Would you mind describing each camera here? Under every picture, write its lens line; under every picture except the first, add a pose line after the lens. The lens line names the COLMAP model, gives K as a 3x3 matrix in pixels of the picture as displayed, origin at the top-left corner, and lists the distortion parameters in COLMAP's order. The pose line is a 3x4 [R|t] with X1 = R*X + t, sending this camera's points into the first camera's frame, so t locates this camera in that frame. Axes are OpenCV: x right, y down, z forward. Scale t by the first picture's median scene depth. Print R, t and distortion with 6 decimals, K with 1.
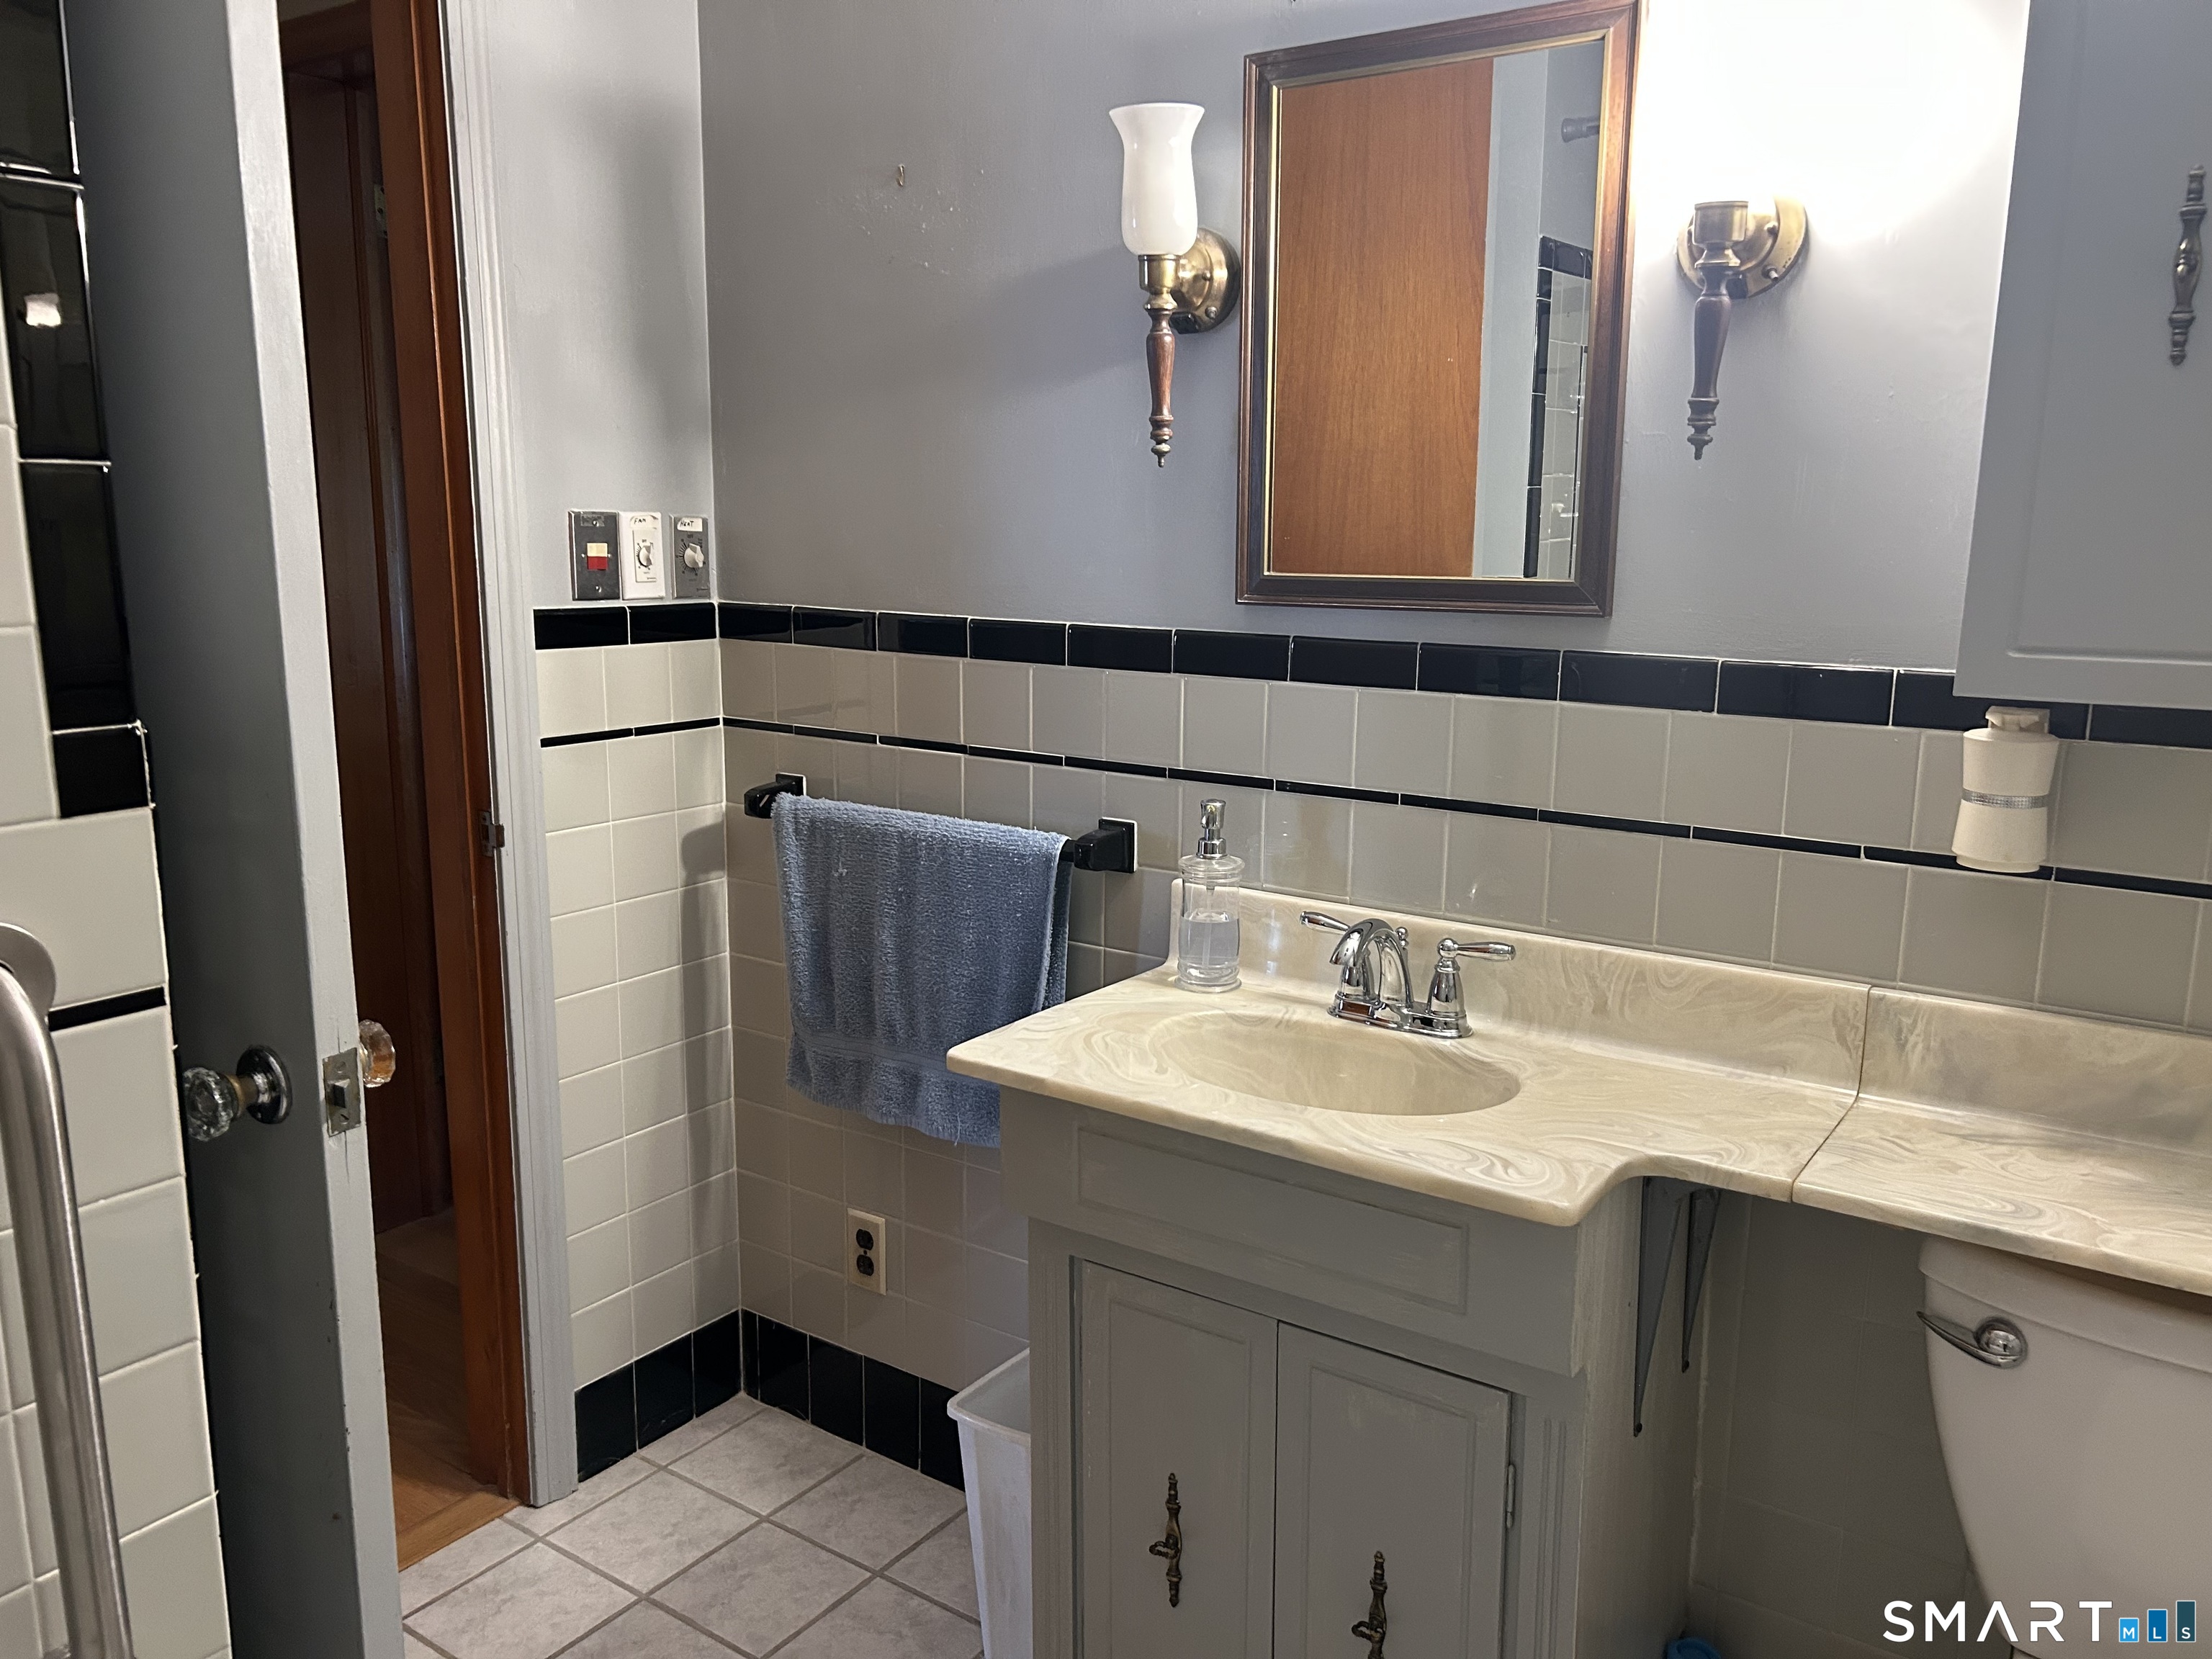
lens RADIAL K [[1662.4, 0, 1104.5], [0, 1662.4, 833.1], [0, 0, 1]] dist [0.062657, -0.070055]
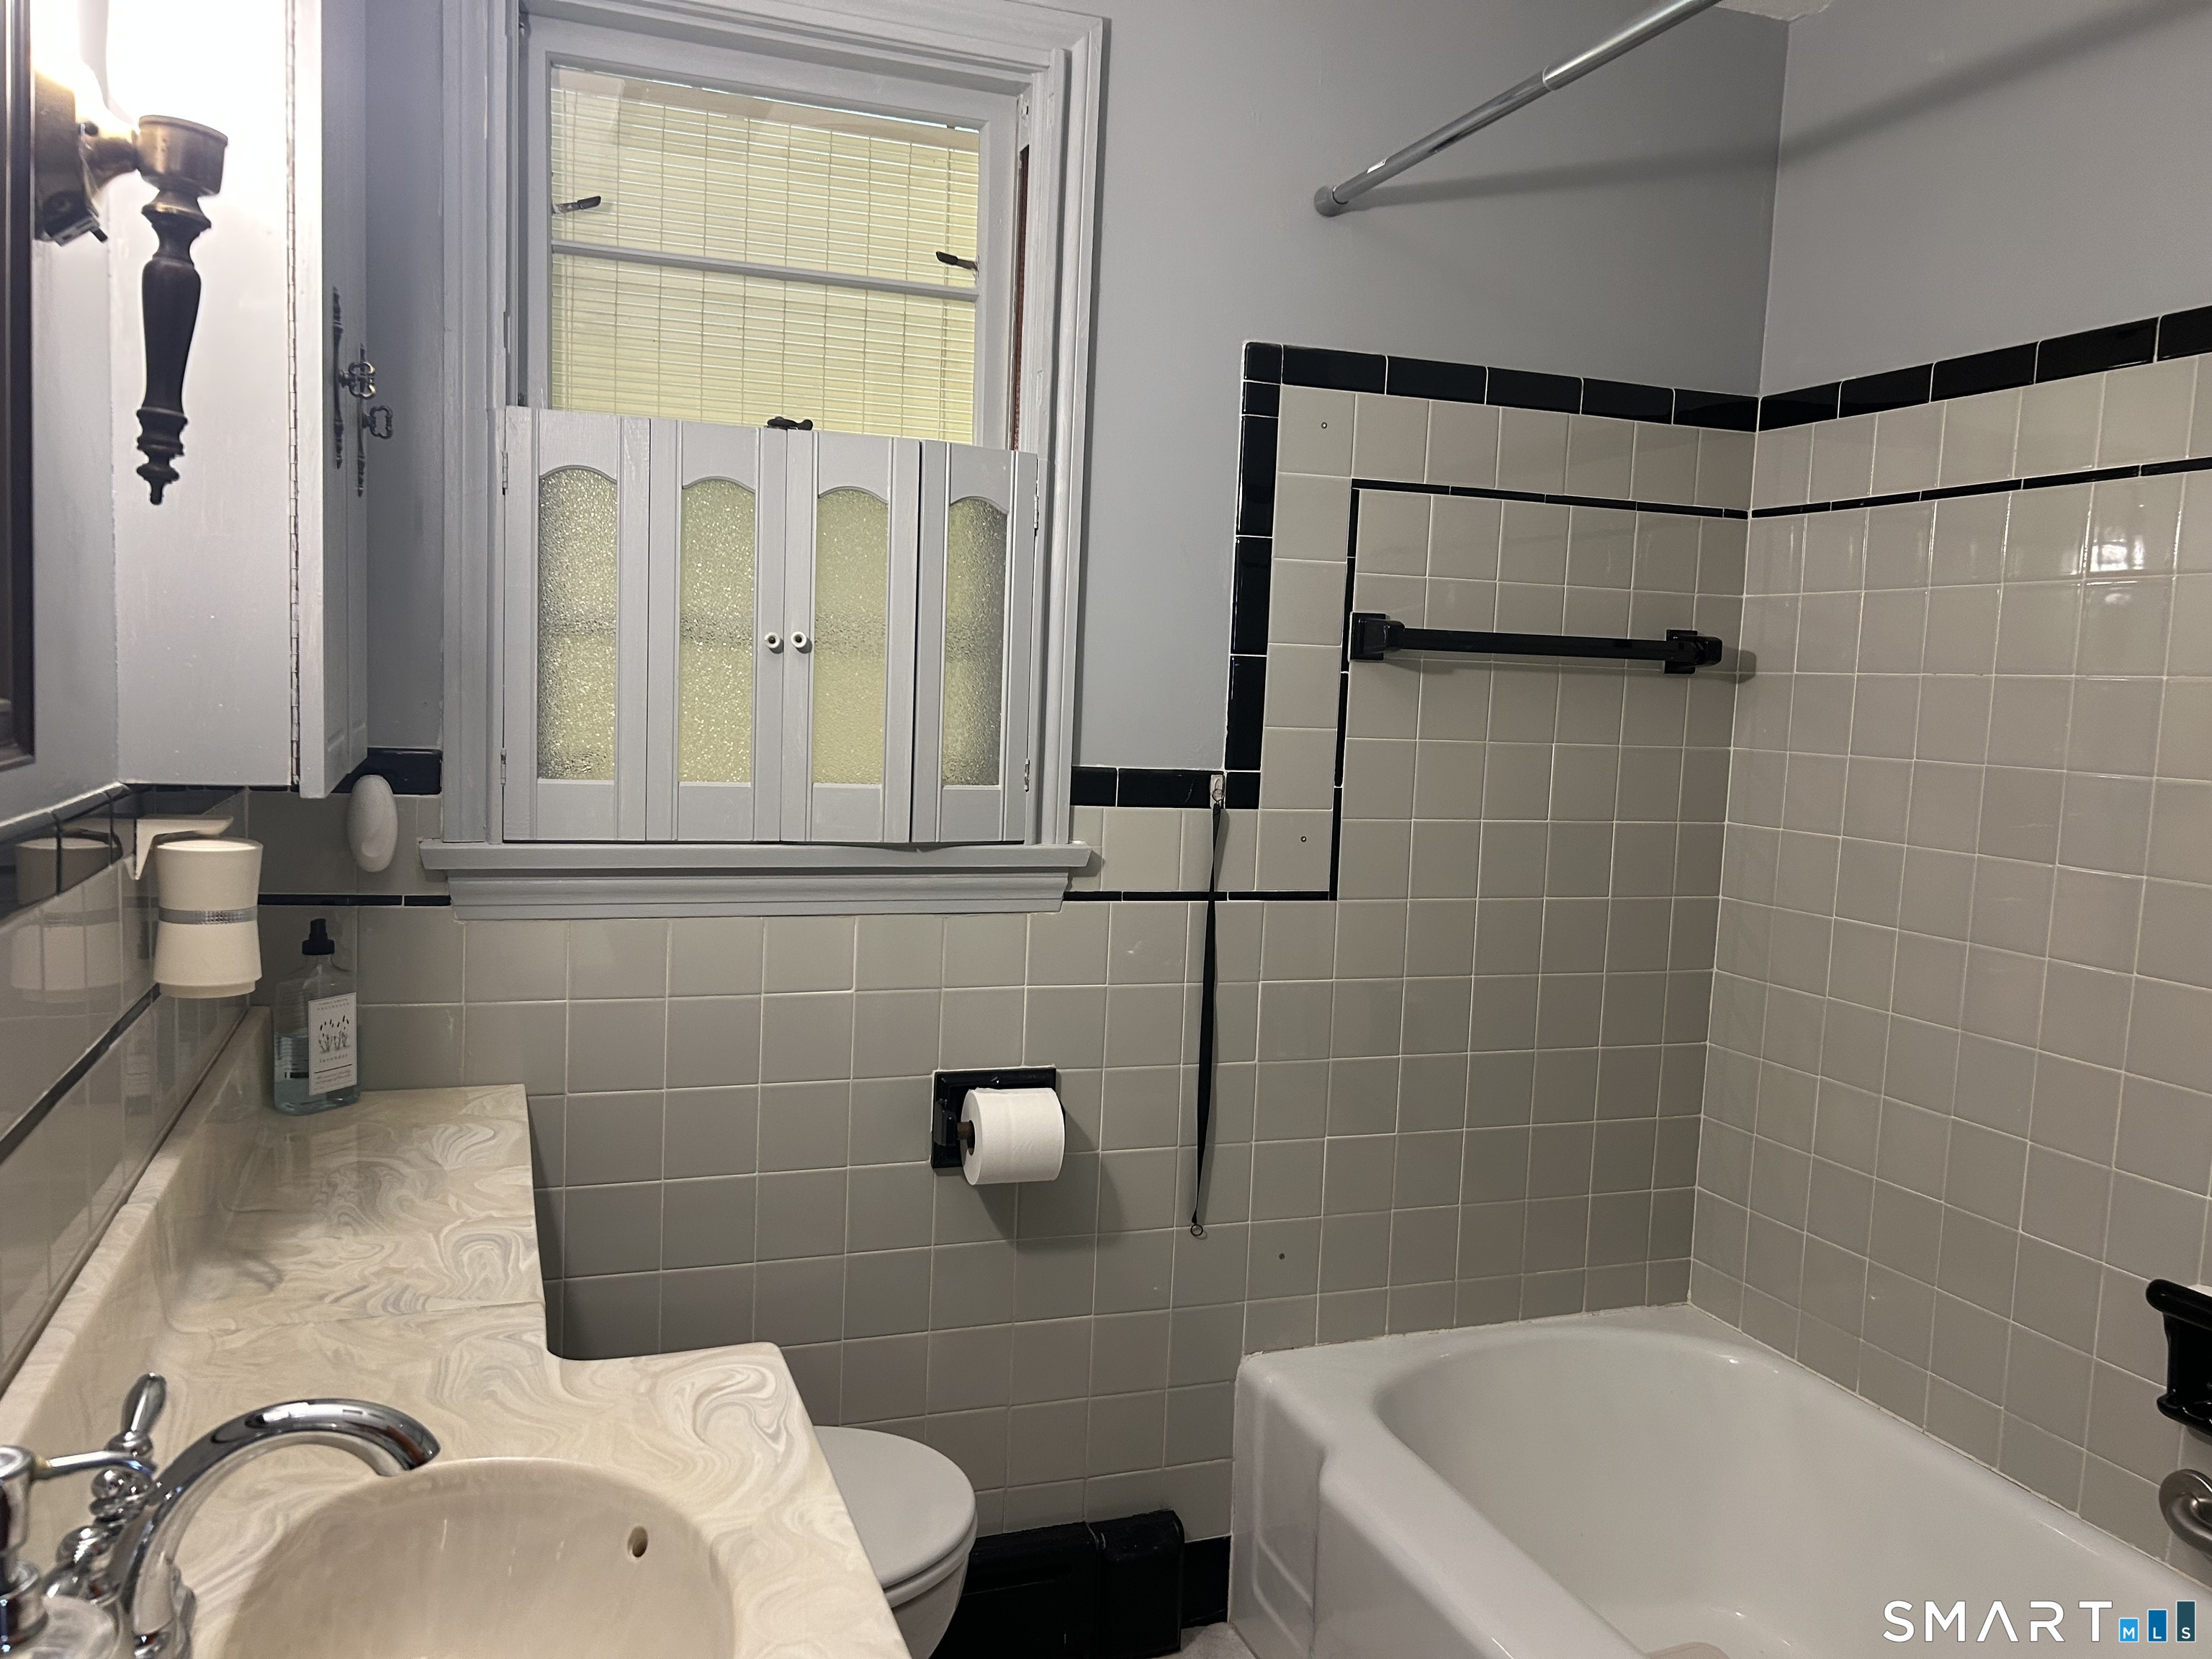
lens RADIAL K [[1662.4, 0, 1102.9], [0, 1662.4, 825.9], [0, 0, 1]] dist [0.062657, -0.070055]
pose [[-0.812472, -0.096088, 0.575027, -0.346420], [0.062210, 0.966404, 0.249386, -0.253010], [-0.579671, 0.238391, -0.779199, 1.383356]]
